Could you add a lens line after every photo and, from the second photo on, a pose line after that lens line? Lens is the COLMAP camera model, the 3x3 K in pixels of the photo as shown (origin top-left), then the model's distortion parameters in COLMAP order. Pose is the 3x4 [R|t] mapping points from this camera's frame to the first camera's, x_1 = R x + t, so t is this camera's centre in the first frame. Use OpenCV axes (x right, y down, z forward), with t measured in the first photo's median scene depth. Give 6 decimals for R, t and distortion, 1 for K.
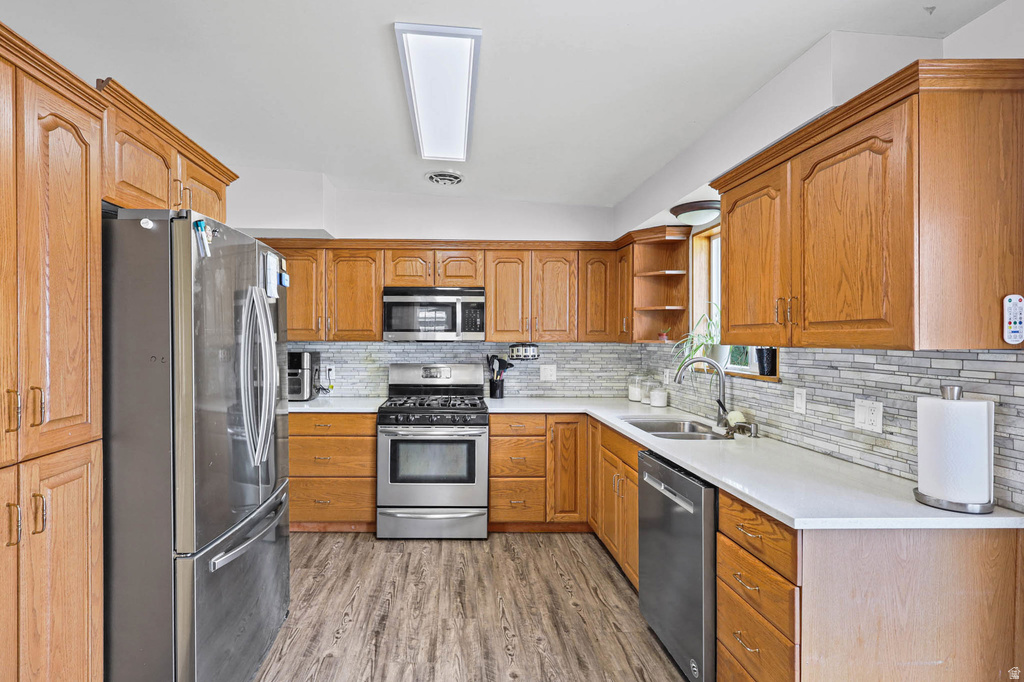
lens RADIAL K [[500.2, 0, 458.7], [0, 500.2, 342.7], [0, 0, 1]] dist [0.000070, 0.000391]
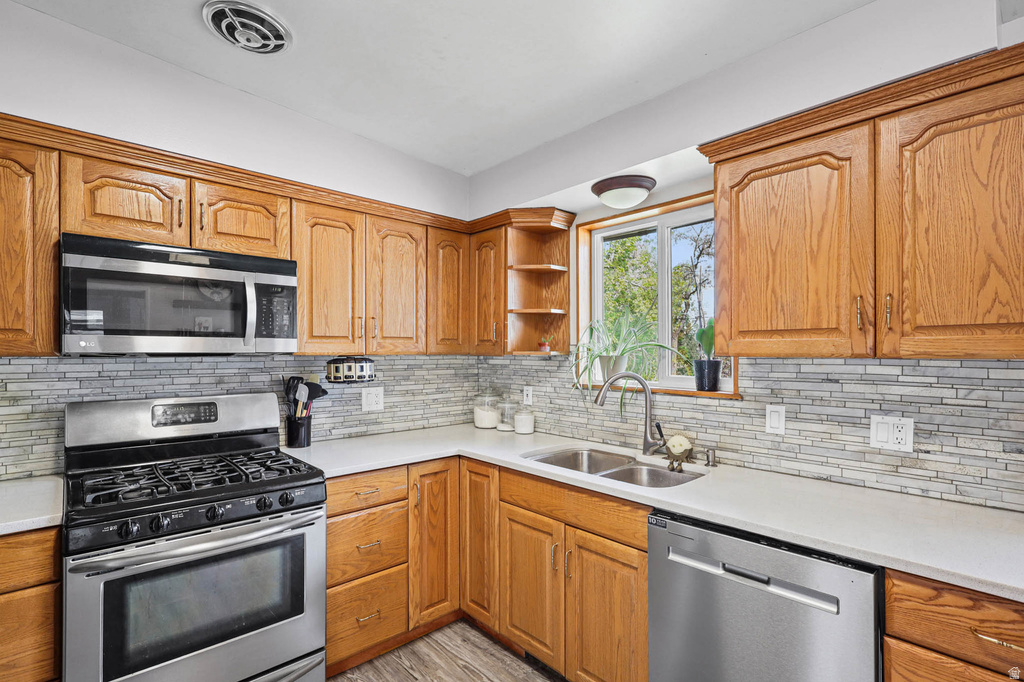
lens RADIAL K [[488.6, 0, 509.3], [0, 488.6, 353.1], [0, 0, 1]] dist [-0.003585, 0.000065]
pose [[0.748176, -0.004378, 0.663486, -0.148808], [0.007642, 0.999969, -0.002019, -0.000905], [-0.663456, 0.006581, 0.748186, 0.436581]]
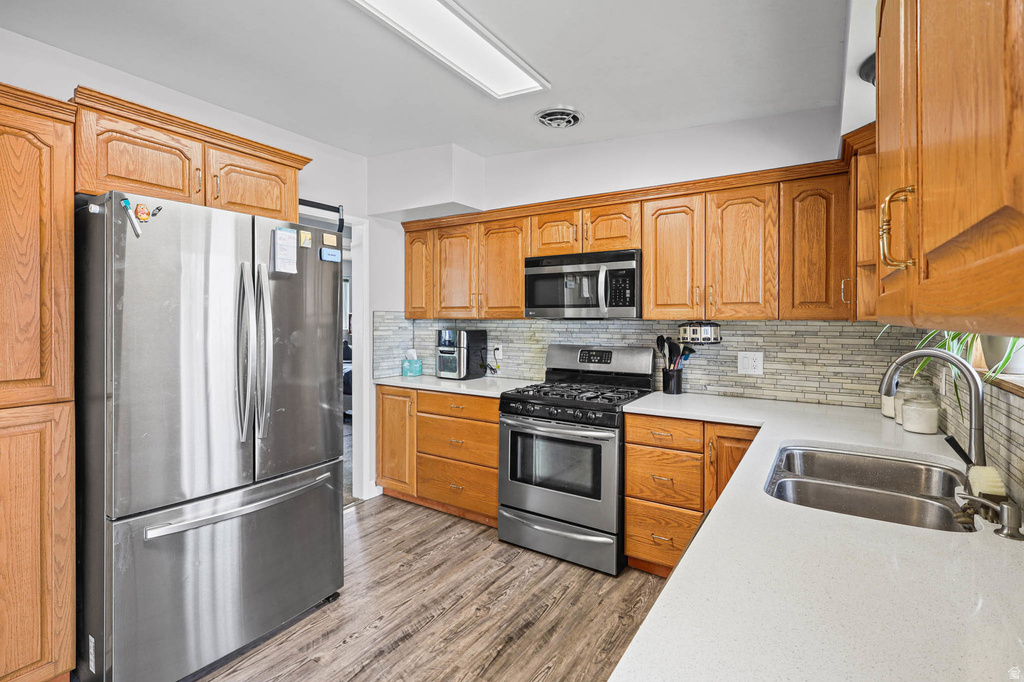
lens RADIAL K [[482.8, 0, 510.8], [0, 482.8, 322.3], [0, 0, 1]] dist [-0.002720, -0.000209]
pose [[0.828601, 0.002041, -0.559835, 0.329202], [-0.002909, 0.999996, -0.000659, 0.004085], [0.559831, 0.002174, 0.828604, 0.289649]]
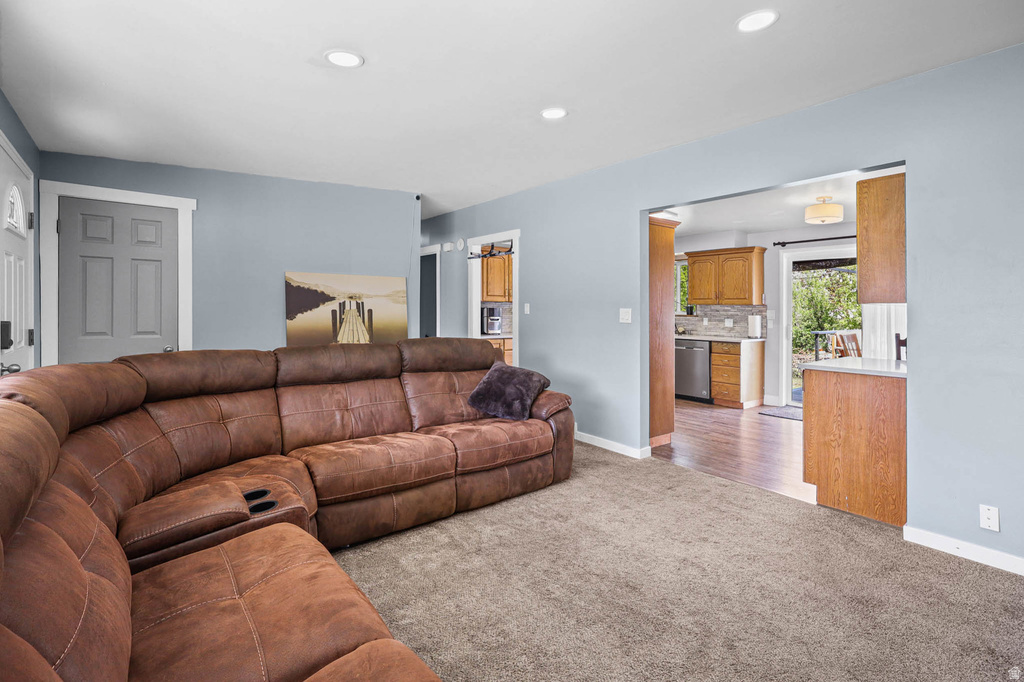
lens RADIAL K [[485.2, 0, 525.2], [0, 485.2, 319.0], [0, 0, 1]] dist [-0.001156, -0.000347]
pose [[0.783078, -0.013347, 0.621780, -1.487031], [0.002567, 0.999831, 0.018230, 0.023968], [-0.621918, -0.012680, 0.782980, -0.515648]]
